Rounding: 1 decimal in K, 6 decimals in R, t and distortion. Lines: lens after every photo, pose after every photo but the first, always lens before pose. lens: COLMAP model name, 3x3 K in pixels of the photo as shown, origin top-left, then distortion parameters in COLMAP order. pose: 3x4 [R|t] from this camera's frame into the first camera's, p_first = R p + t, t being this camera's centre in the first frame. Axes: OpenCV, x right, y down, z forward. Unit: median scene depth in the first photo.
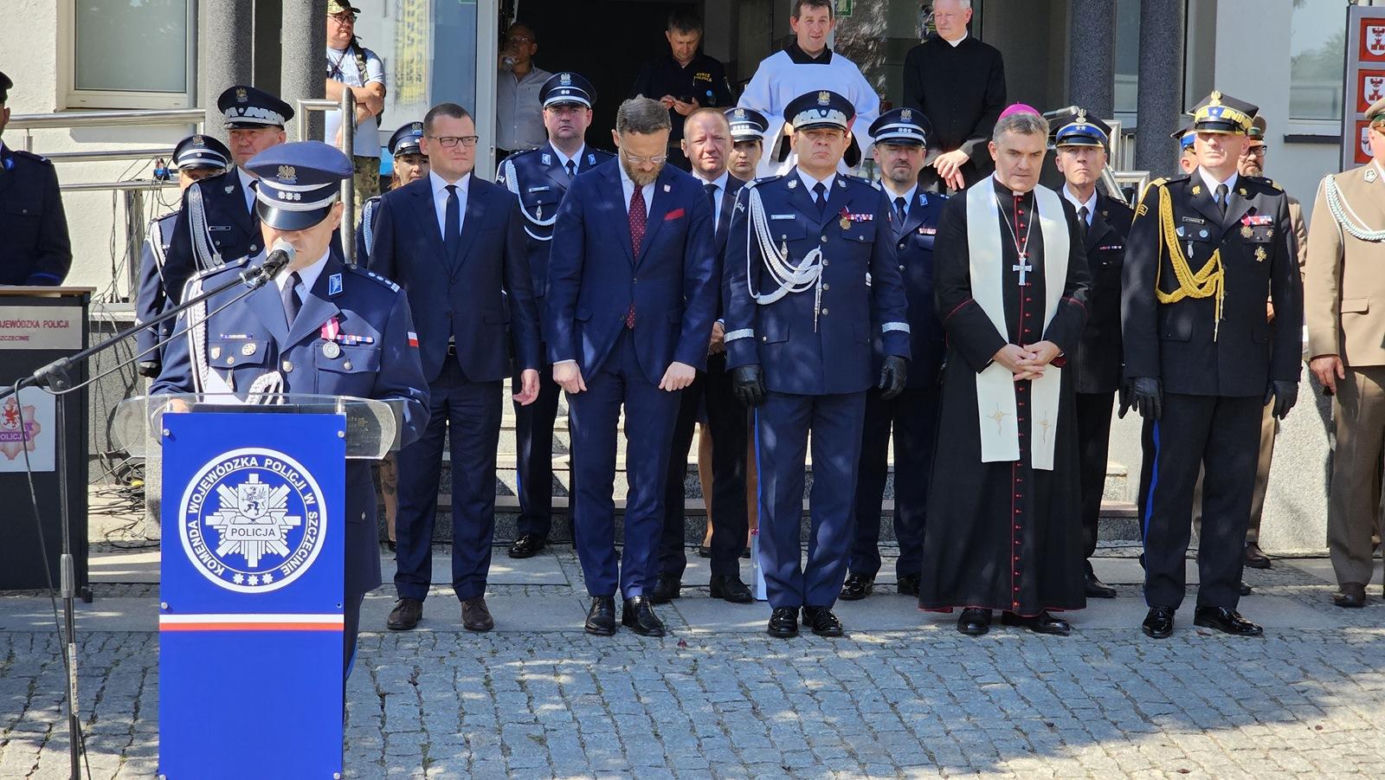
lens RADIAL K [[2696.9, 0, 692.7], [0, 2696.9, 390.5], [0, 0, 1]] dist [-0.359076, 0.000000]
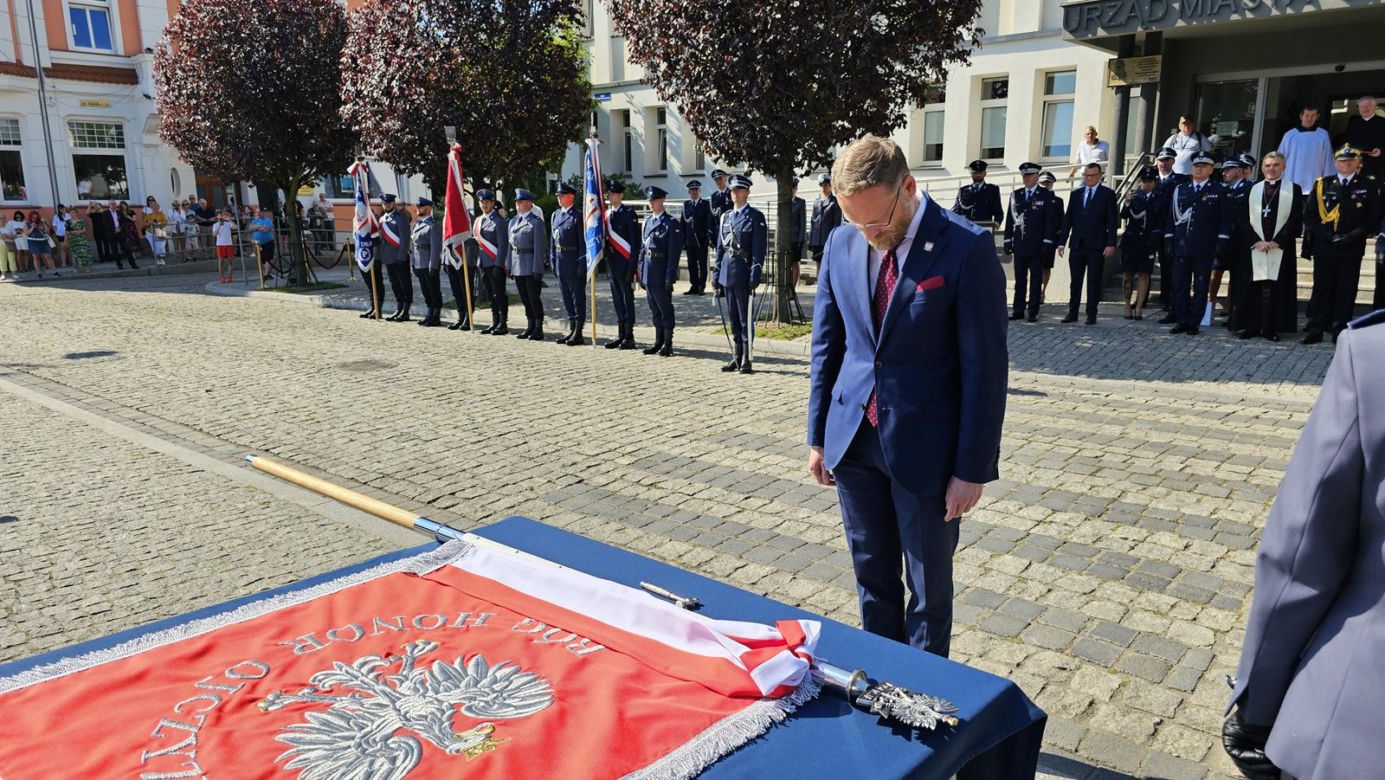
lens RADIAL K [[927.5, 0, 697.4], [0, 927.5, 399.8], [0, 0, 1]] dist [0.052359, -0.051753]
pose [[0.674413, 0.137486, -0.725441, 0.472414], [-0.025204, 0.986225, 0.163479, 0.003001], [0.737924, -0.091969, 0.668588, -0.151985]]
